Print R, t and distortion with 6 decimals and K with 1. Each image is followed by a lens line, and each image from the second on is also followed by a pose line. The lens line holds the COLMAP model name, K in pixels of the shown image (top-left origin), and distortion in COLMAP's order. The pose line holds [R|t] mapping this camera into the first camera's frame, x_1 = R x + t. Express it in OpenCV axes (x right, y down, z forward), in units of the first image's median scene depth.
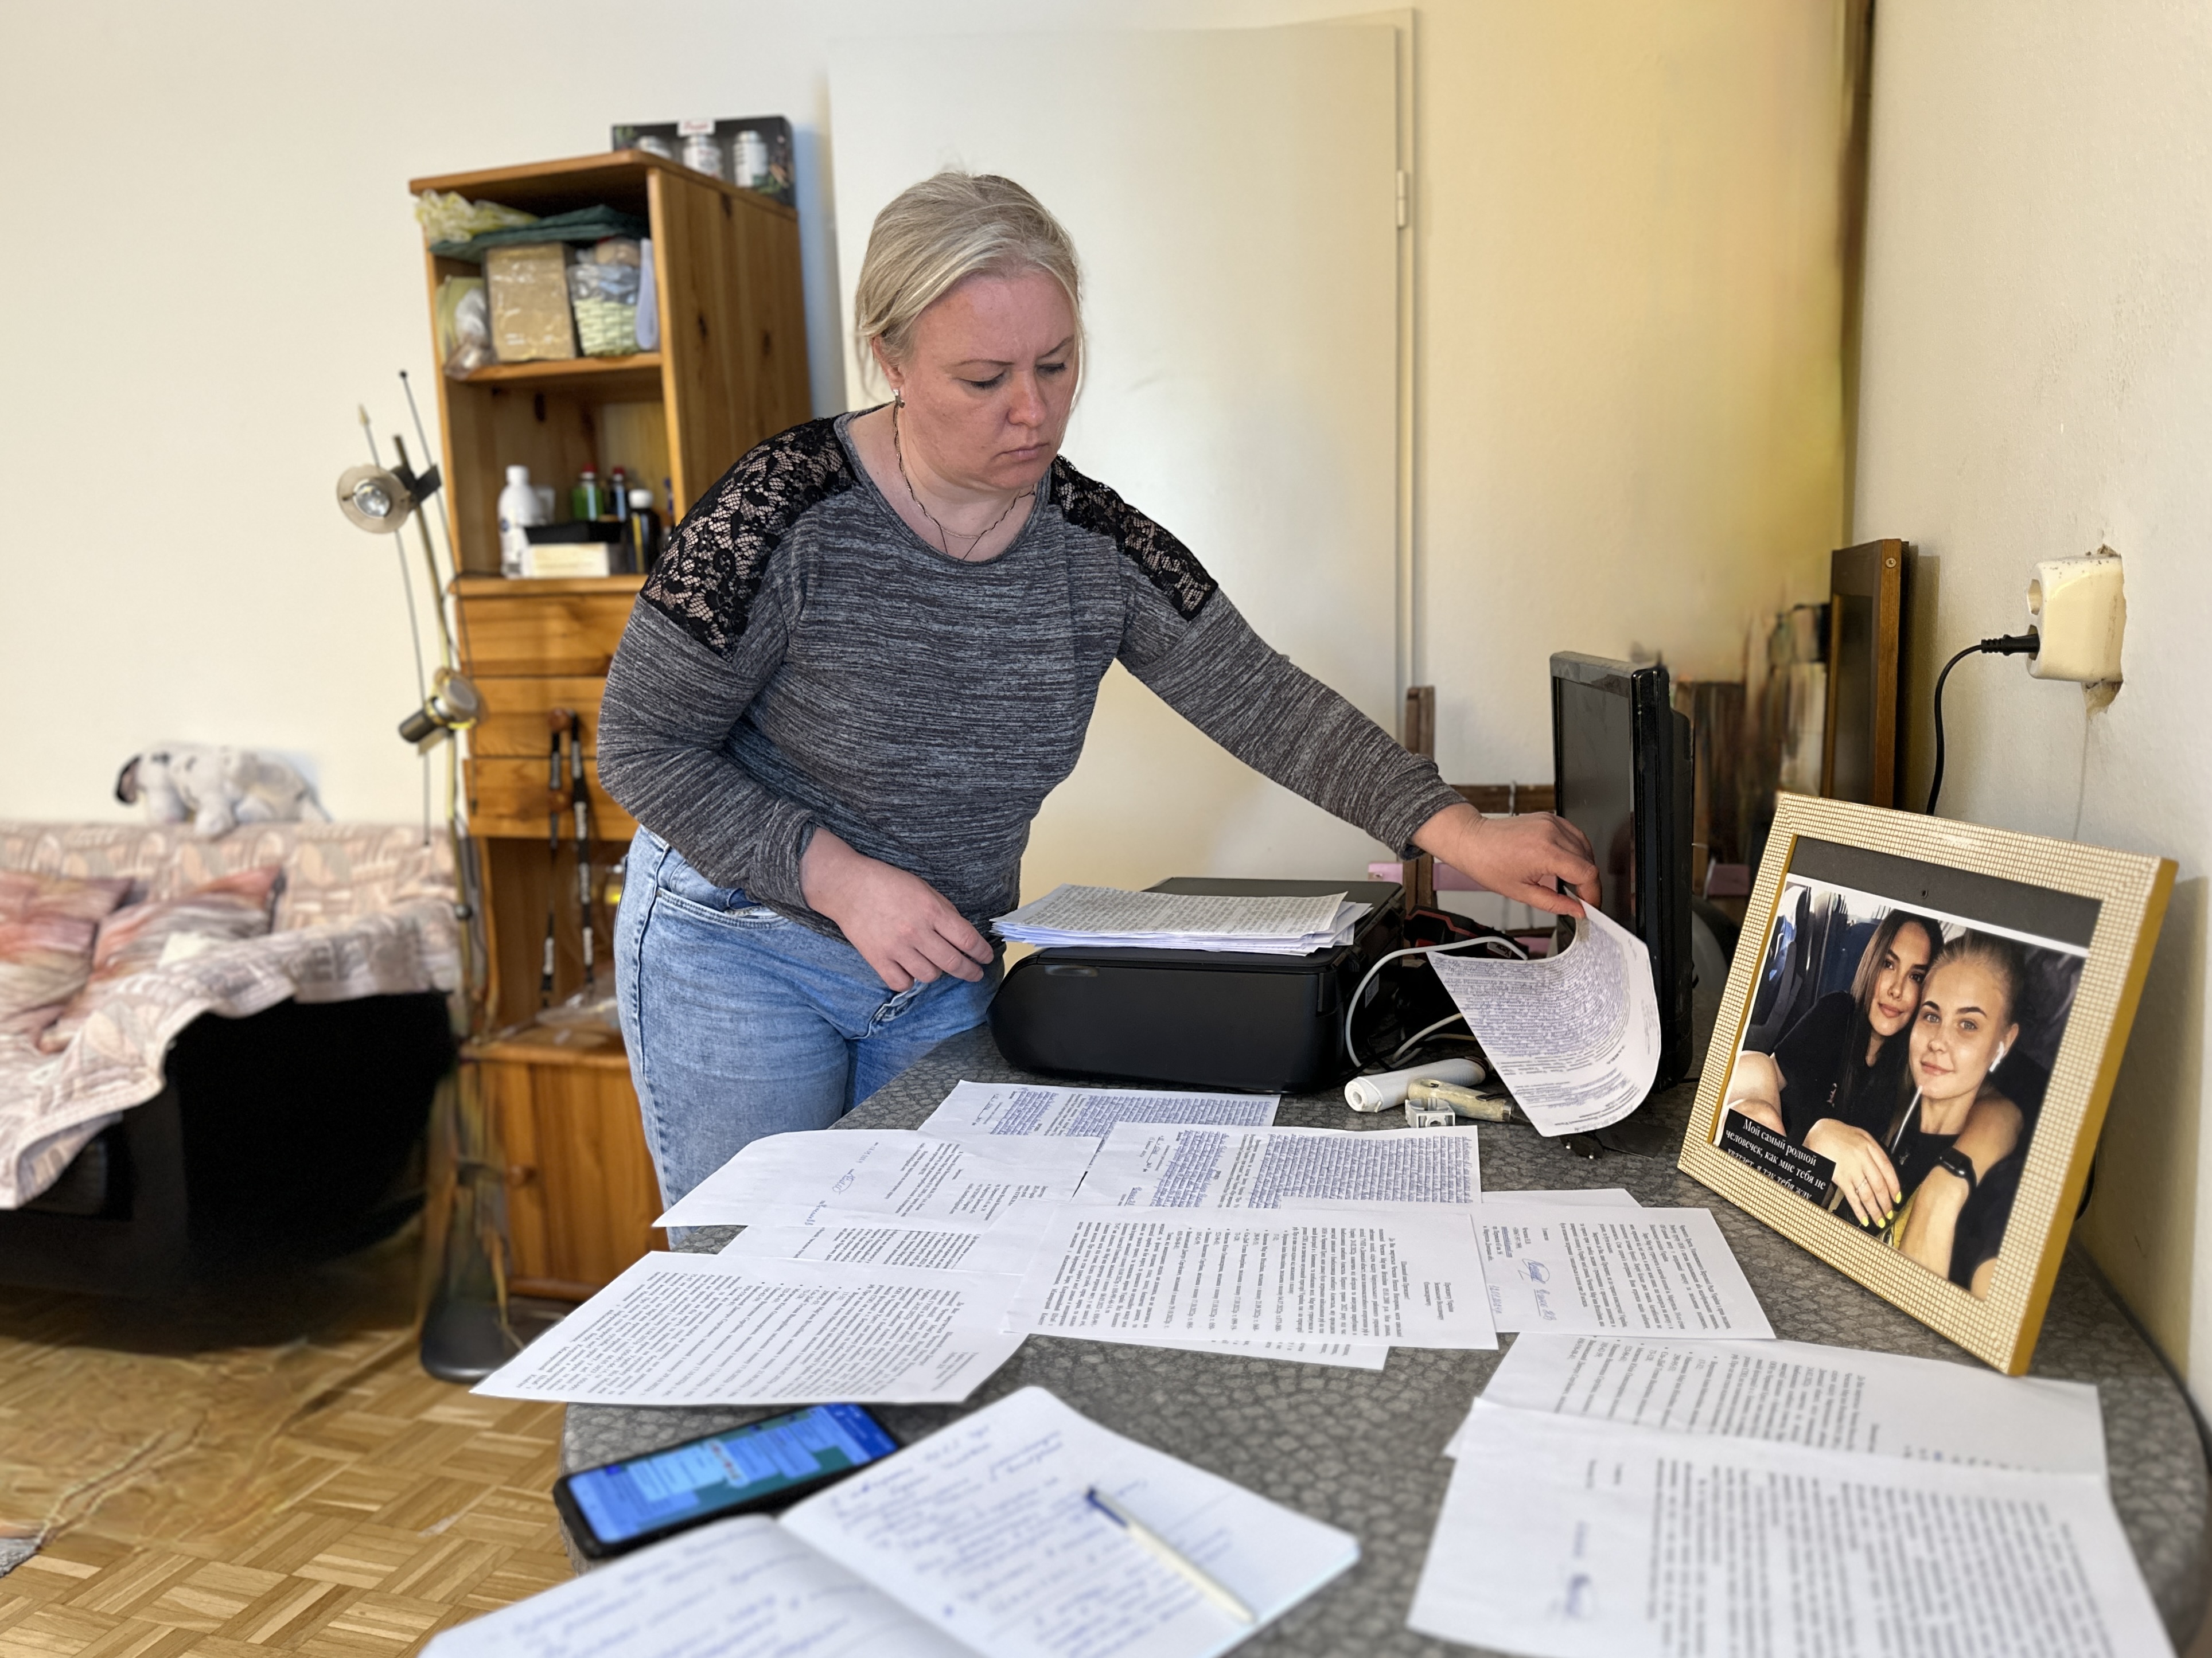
lens RADIAL K [[1595.0, 0, 1109.9], [0, 1595.0, 831.4], [0, 0, 1]] dist [0.001273, -0.000643]
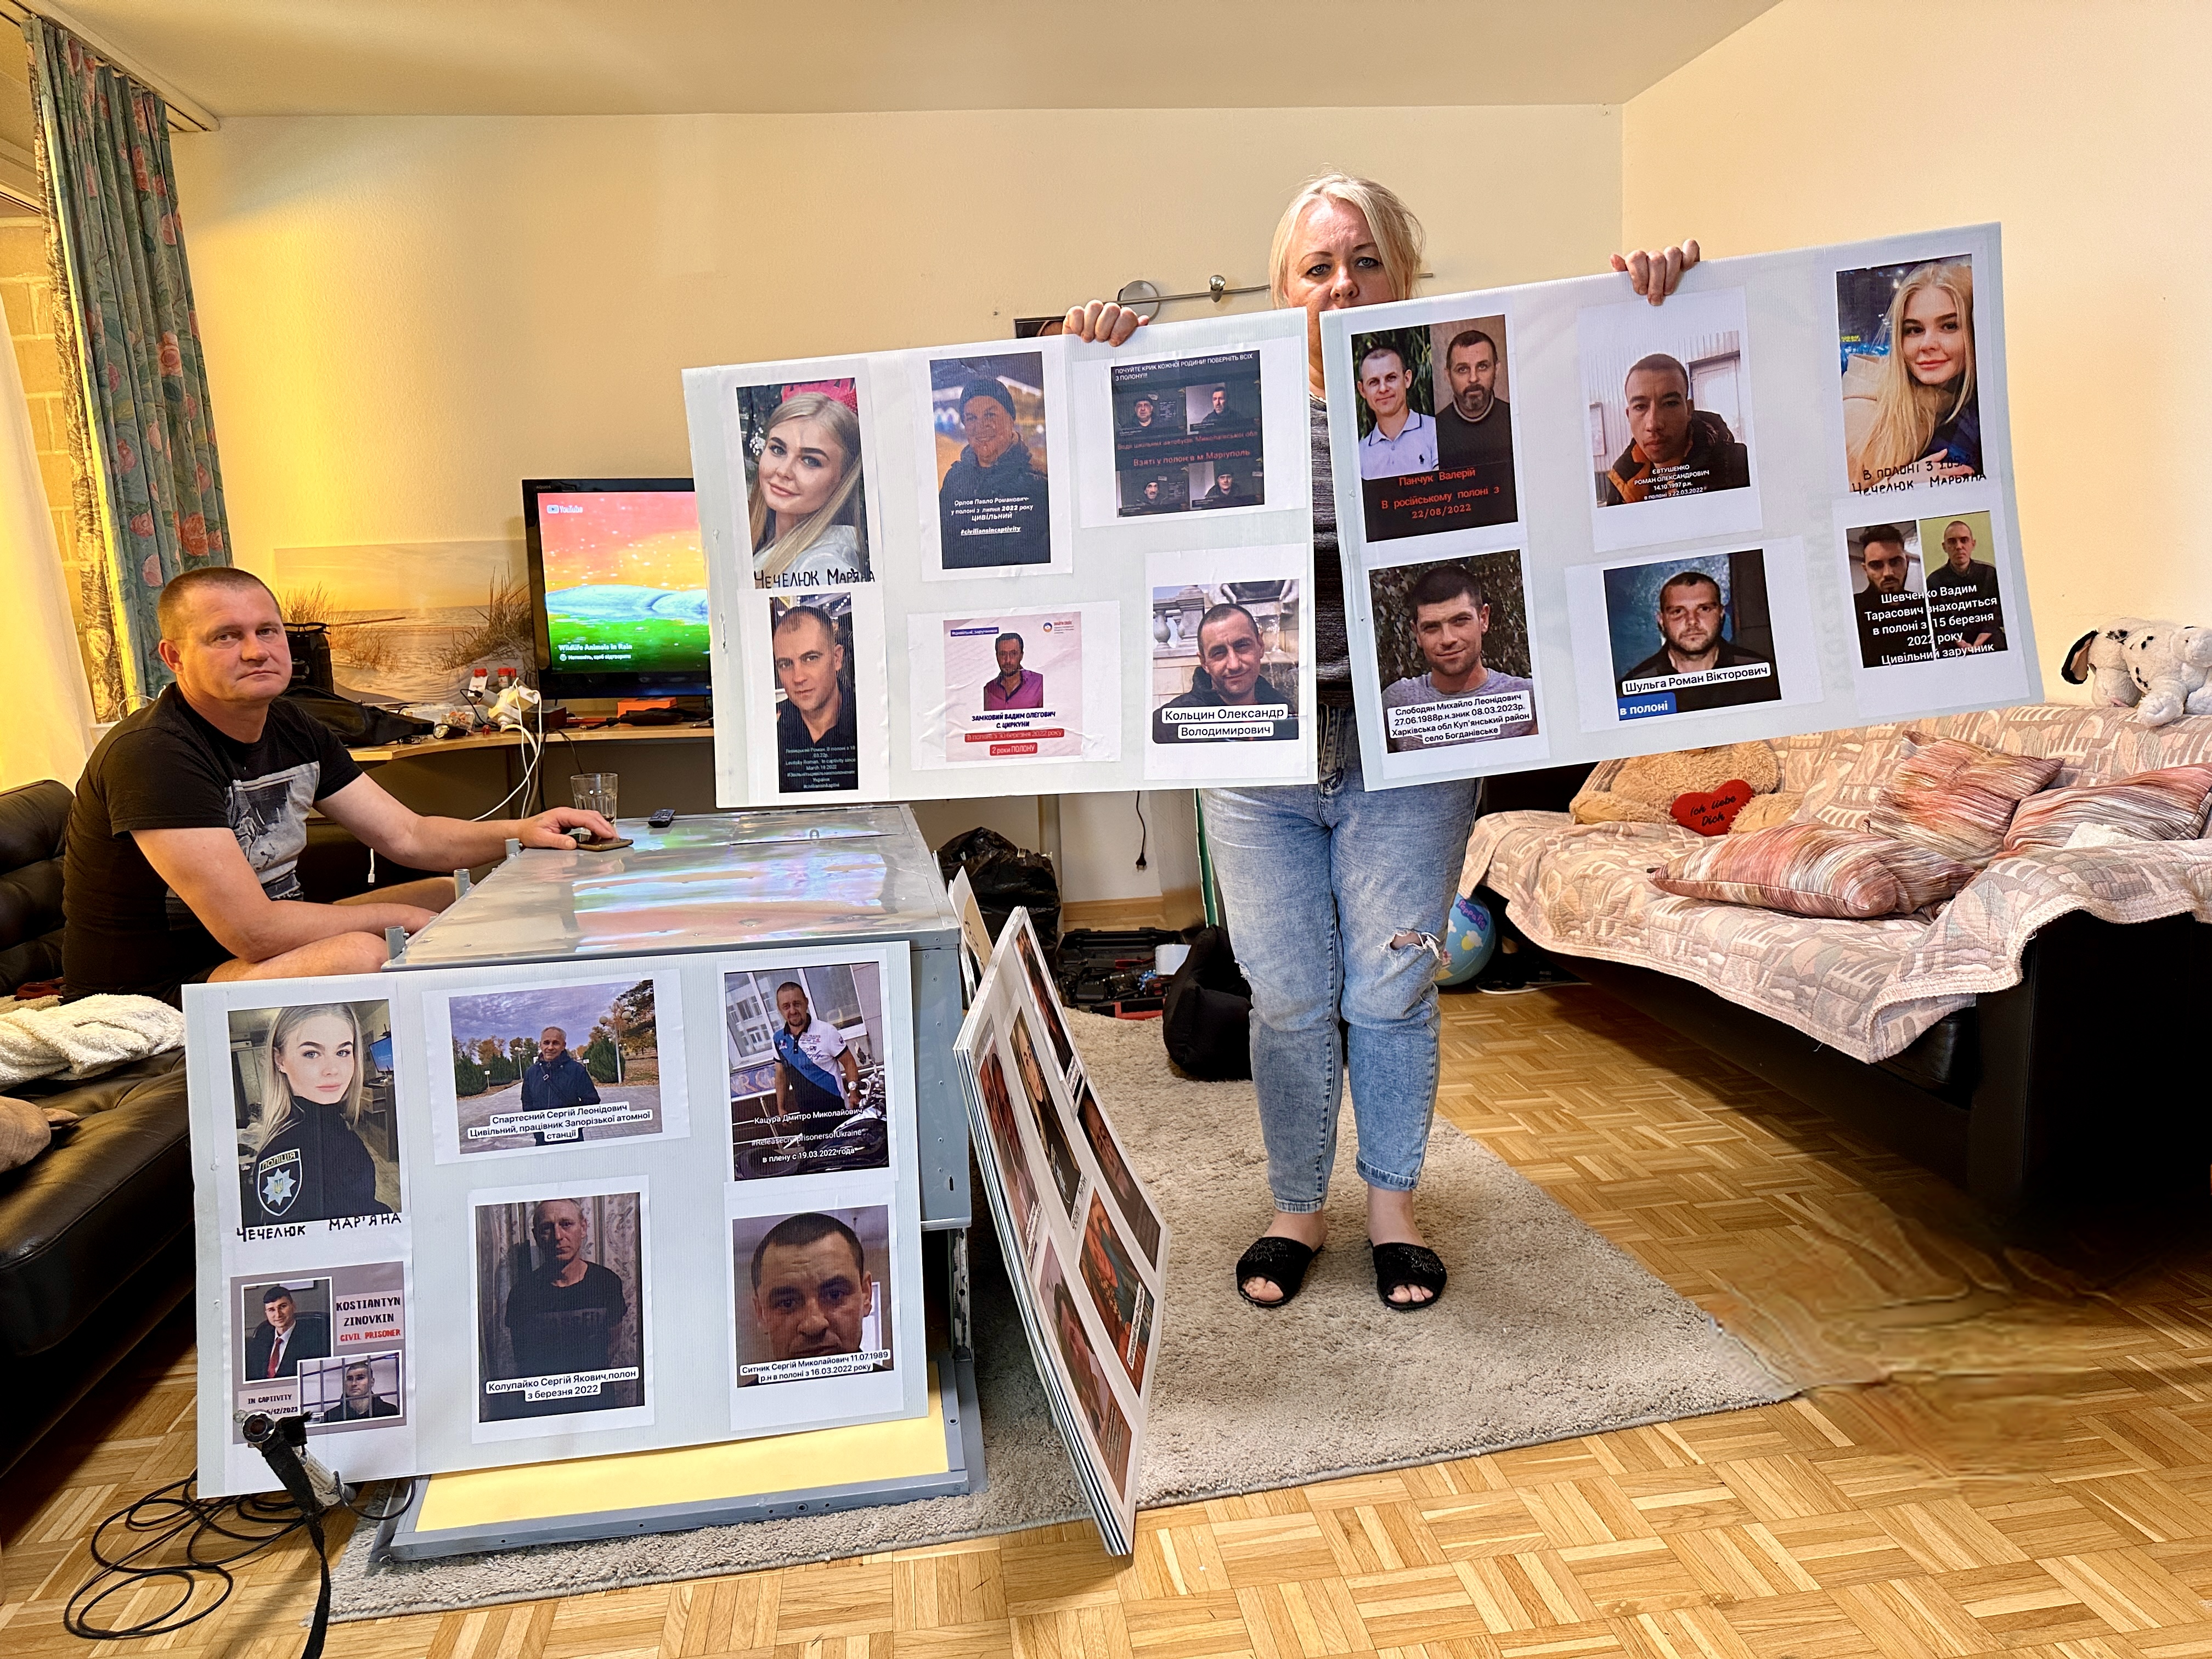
lens RADIAL K [[1595.2, 0, 1106.4], [0, 1595.2, 822.2], [0, 0, 1]] dist [0.001273, -0.000643]
pose [[0.429318, 0.146336, -0.891219, -0.008702], [-0.090490, 0.988790, 0.118766, 0.006317], [0.898609, 0.029658, 0.437747, 0.105090]]
